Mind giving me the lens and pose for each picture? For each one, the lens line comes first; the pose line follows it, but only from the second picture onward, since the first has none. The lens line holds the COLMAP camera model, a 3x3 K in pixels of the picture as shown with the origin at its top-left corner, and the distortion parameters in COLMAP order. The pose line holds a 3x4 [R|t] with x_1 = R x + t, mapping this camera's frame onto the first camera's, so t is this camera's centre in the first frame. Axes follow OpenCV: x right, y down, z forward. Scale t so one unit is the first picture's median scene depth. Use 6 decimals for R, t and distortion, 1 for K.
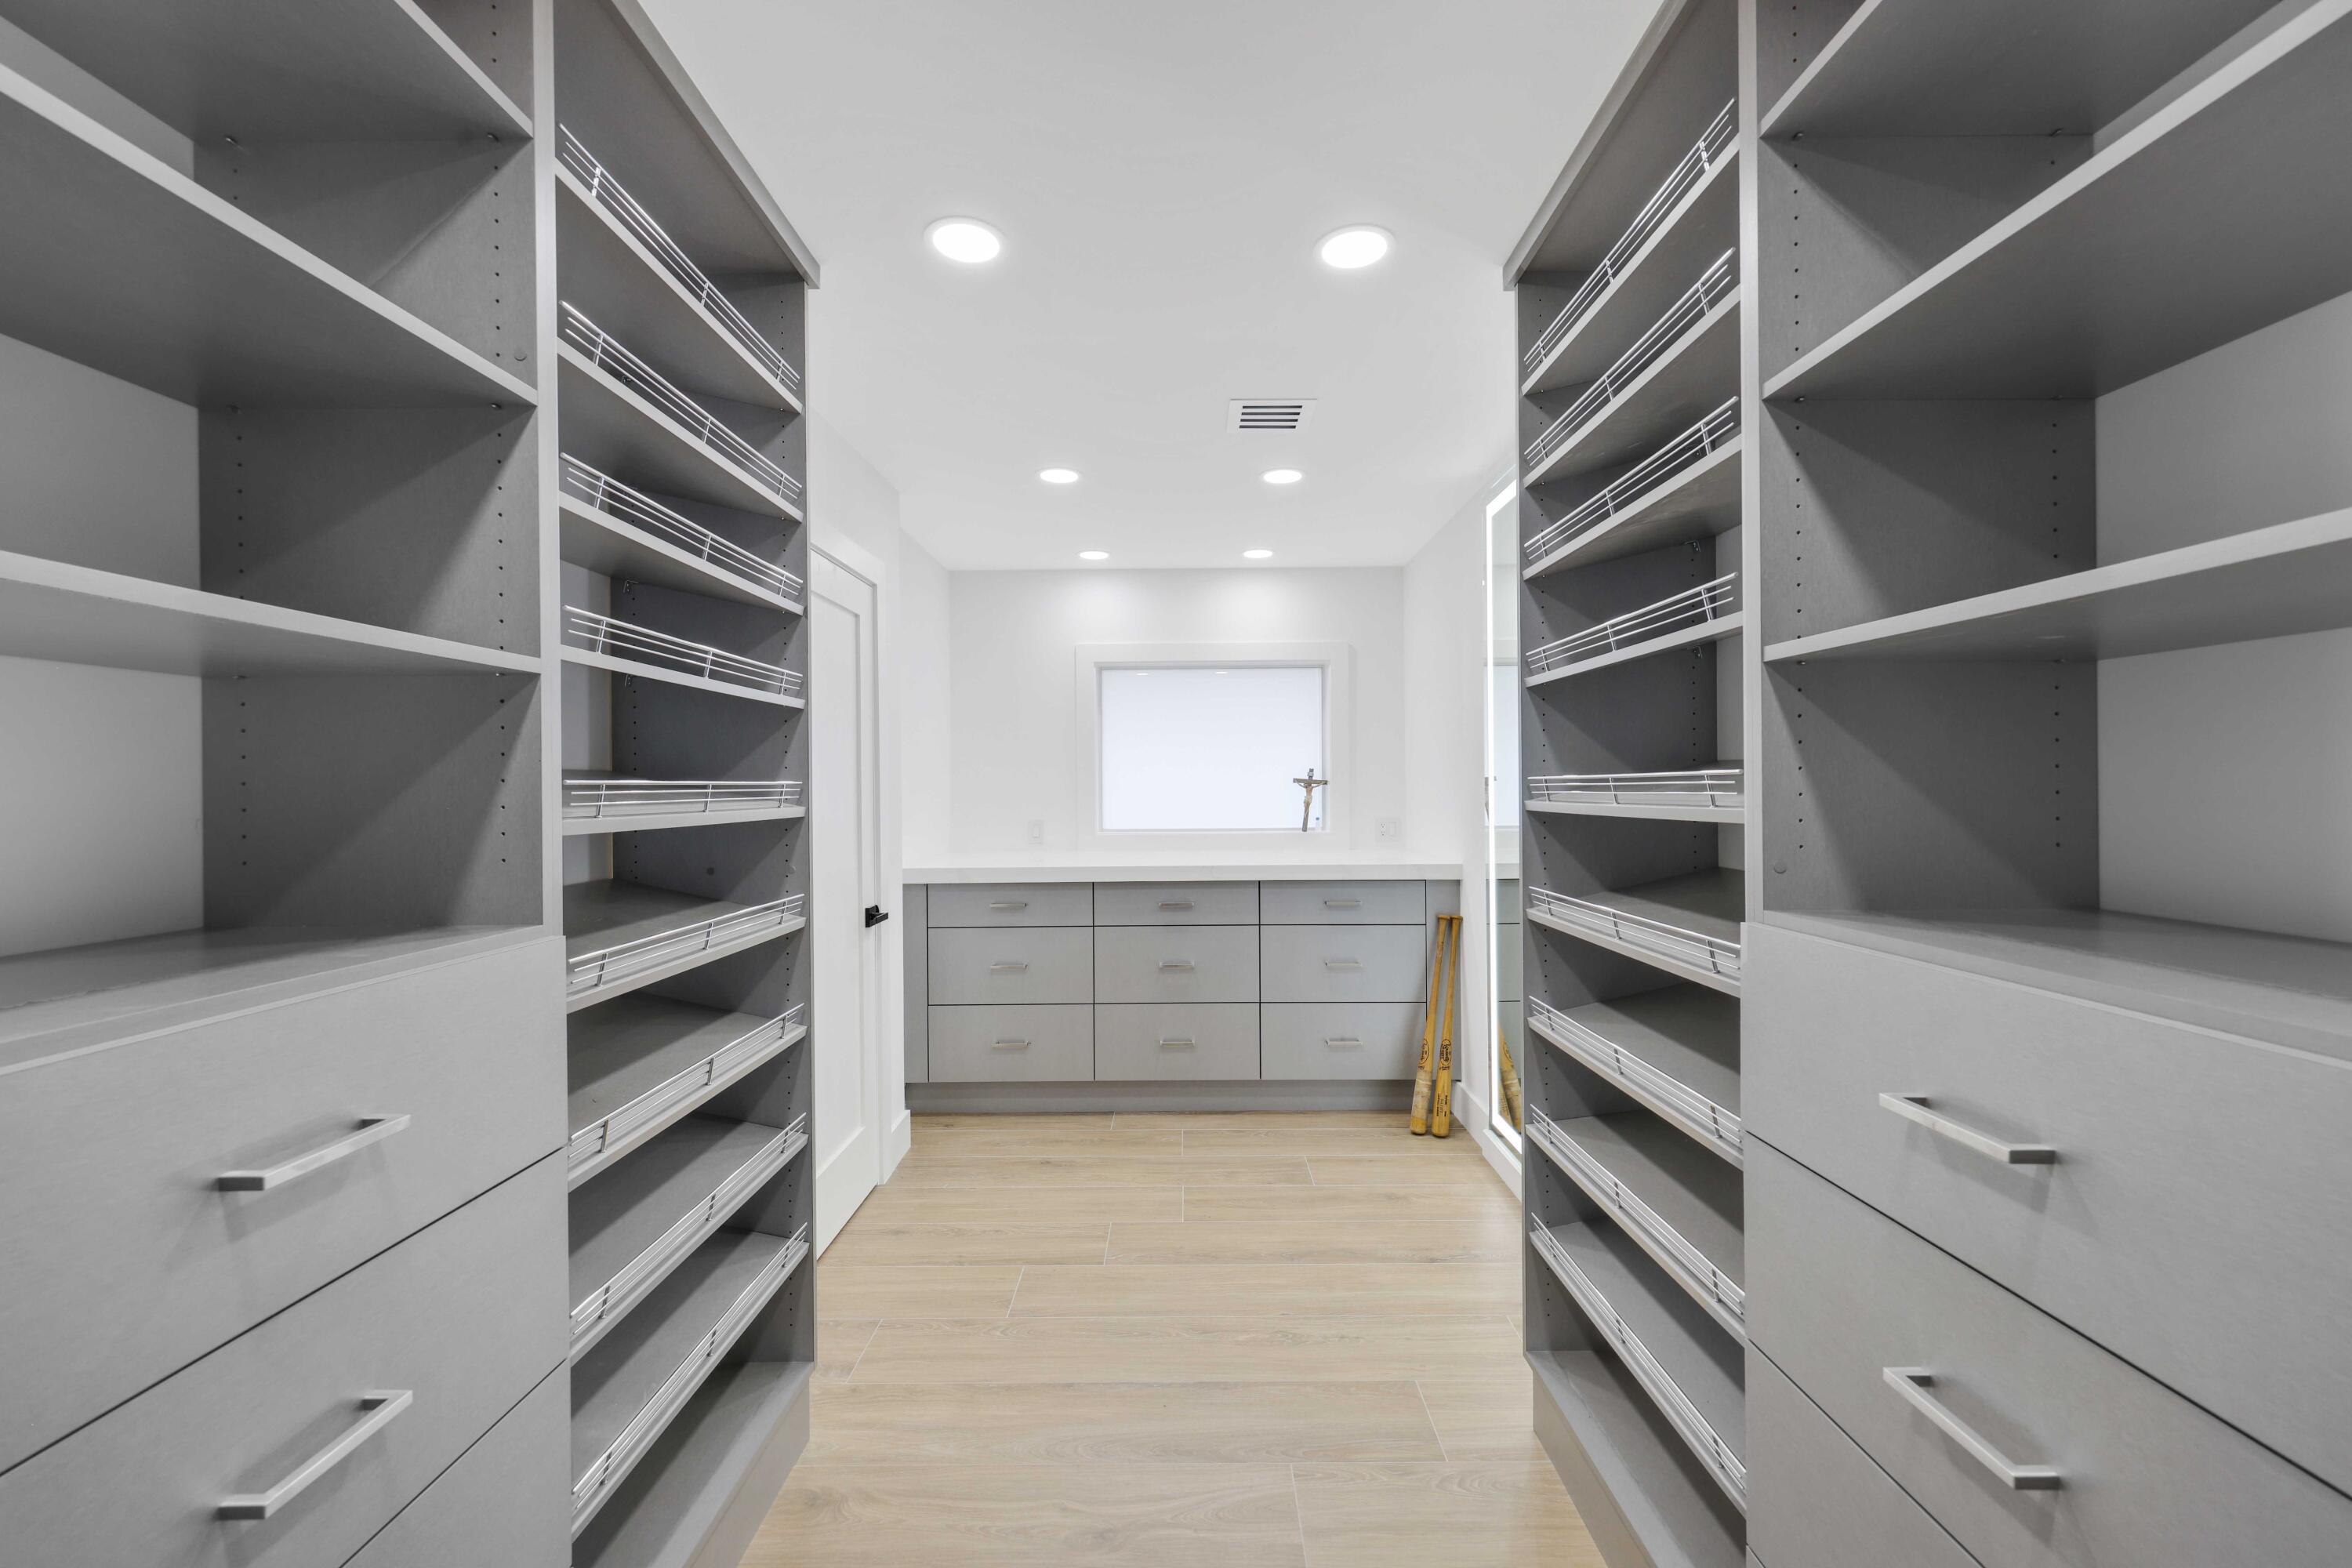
lens RADIAL K [[942.5, 0, 1180.0], [0, 942.5, 784.2], [0, 0, 1]] dist [0.001137, 0.000400]
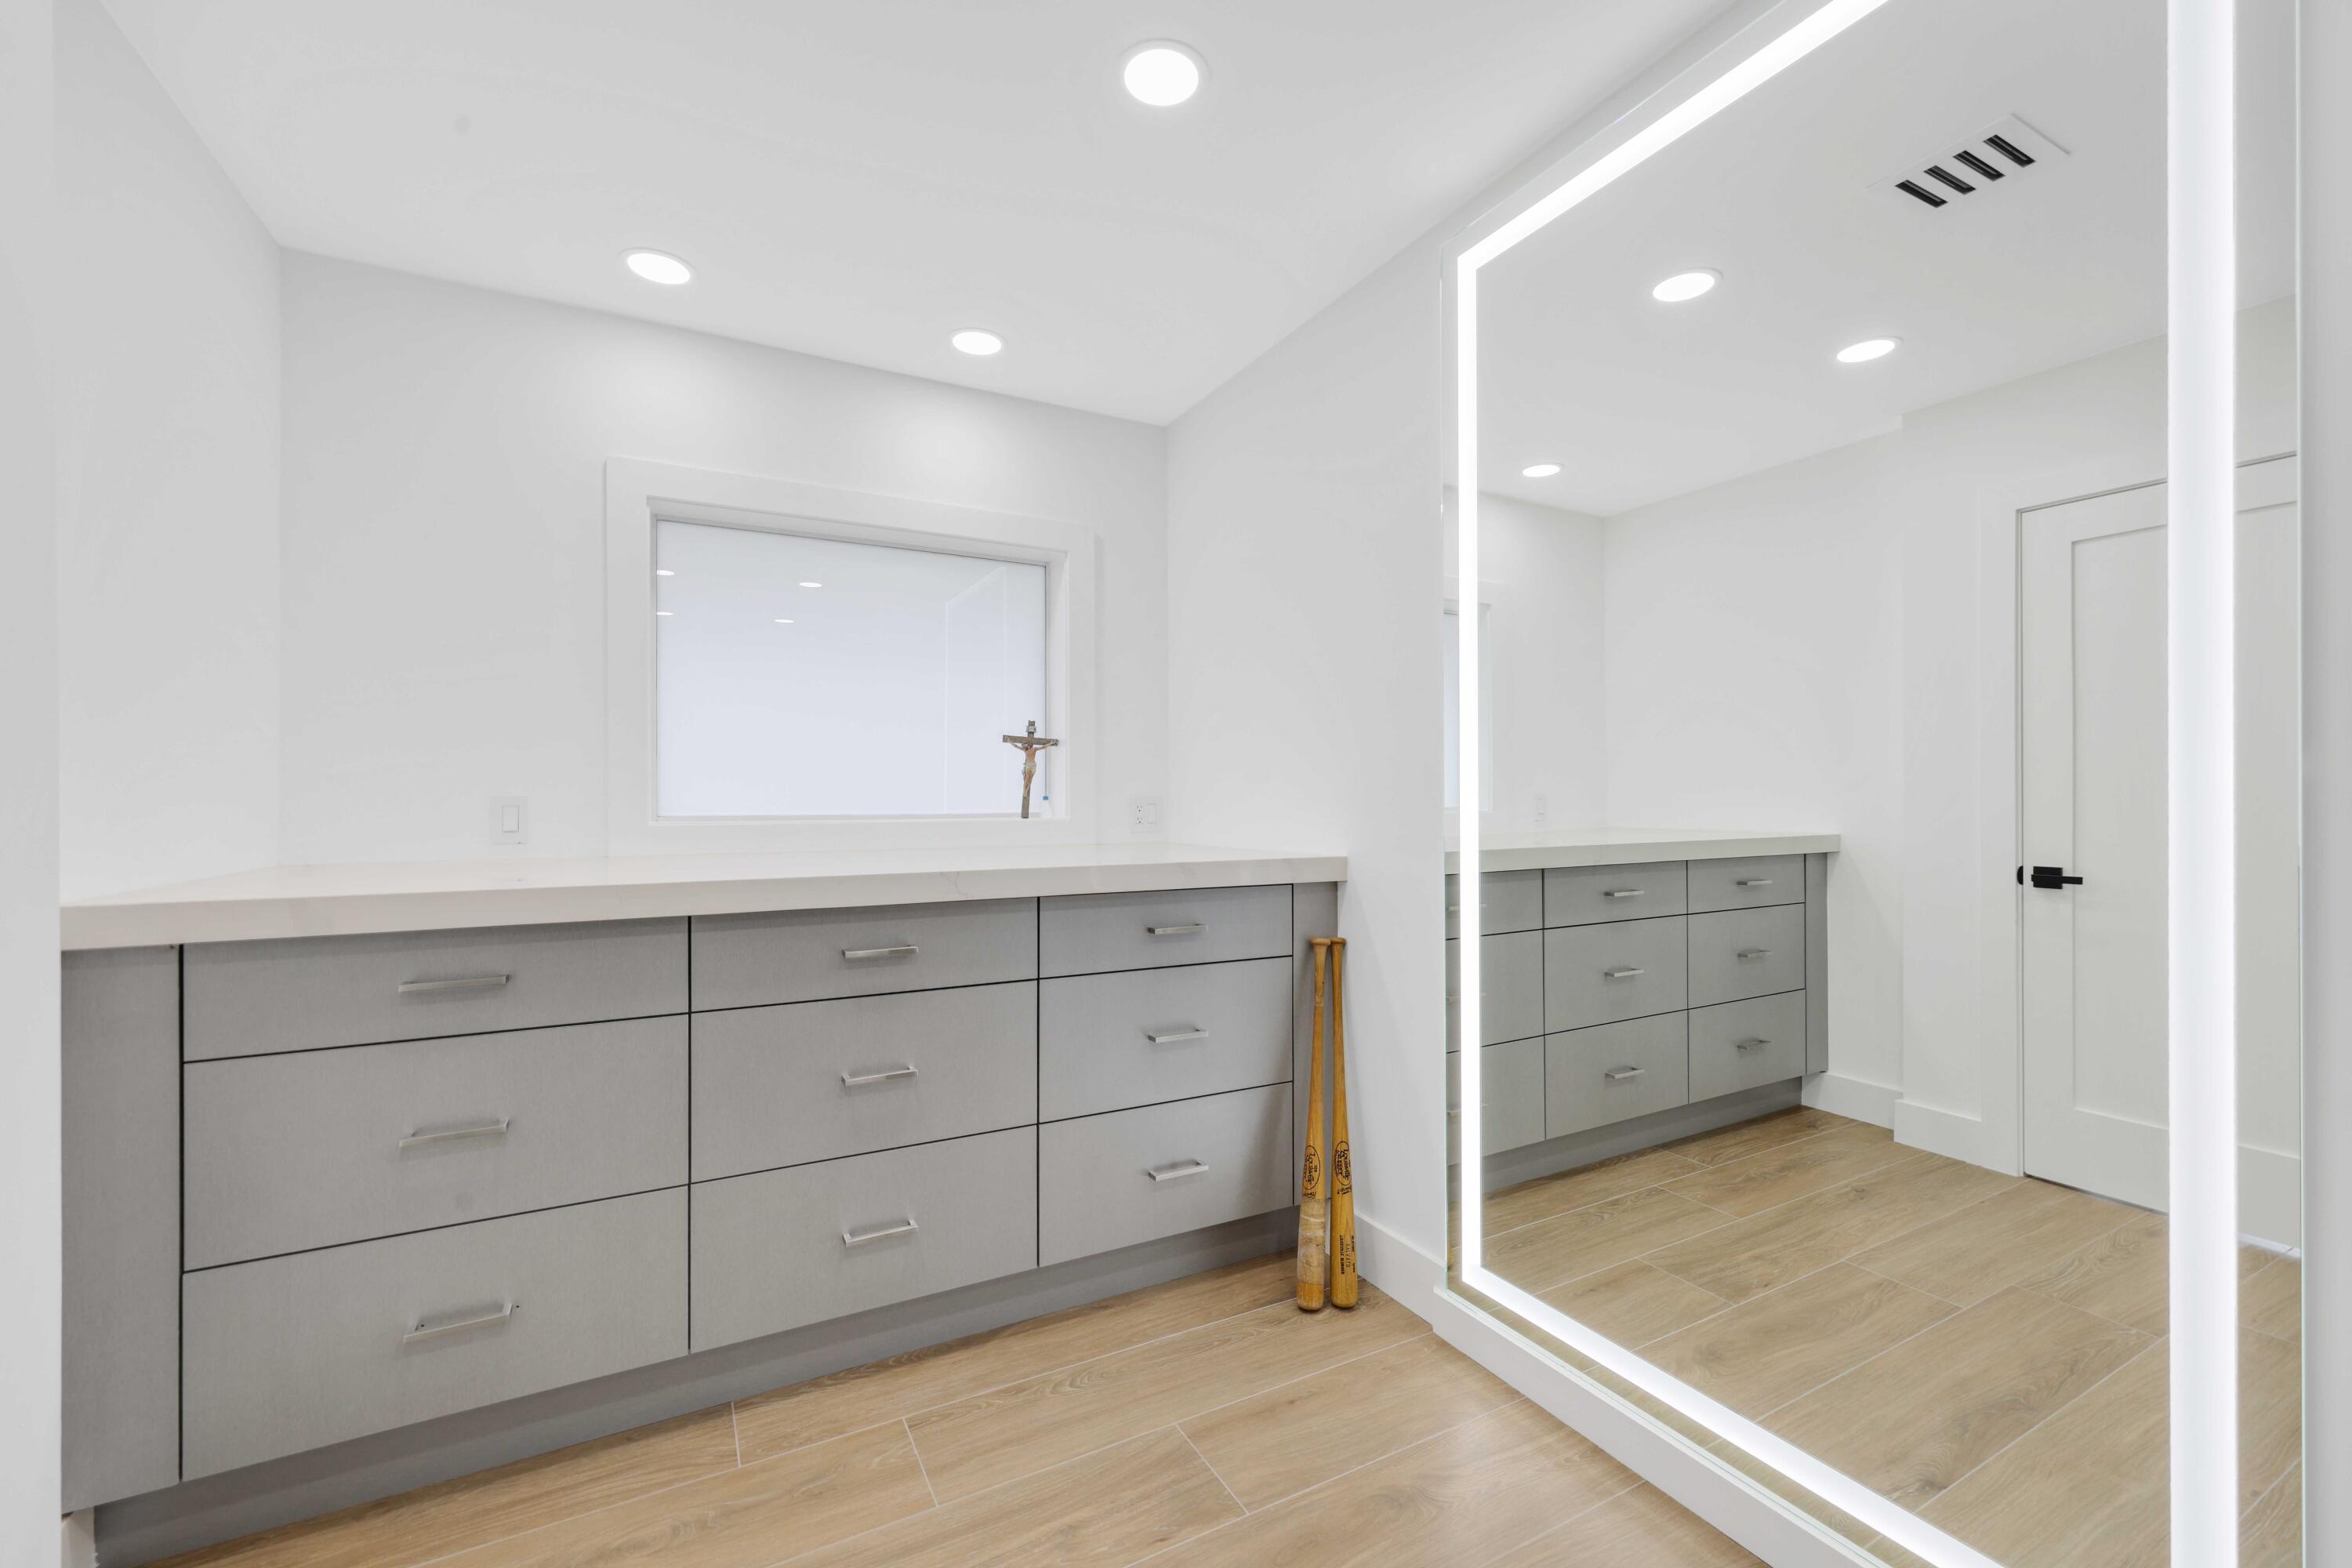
lens RADIAL K [[942.5, 0, 1172.8], [0, 942.5, 802.0], [0, 0, 1]] dist [0.001137, 0.000400]
pose [[0.876847, 0.006185, 0.480729, -0.106906], [-0.007496, 0.999972, 0.000808, 0.047390], [-0.480711, -0.004312, 0.876869, 0.493013]]
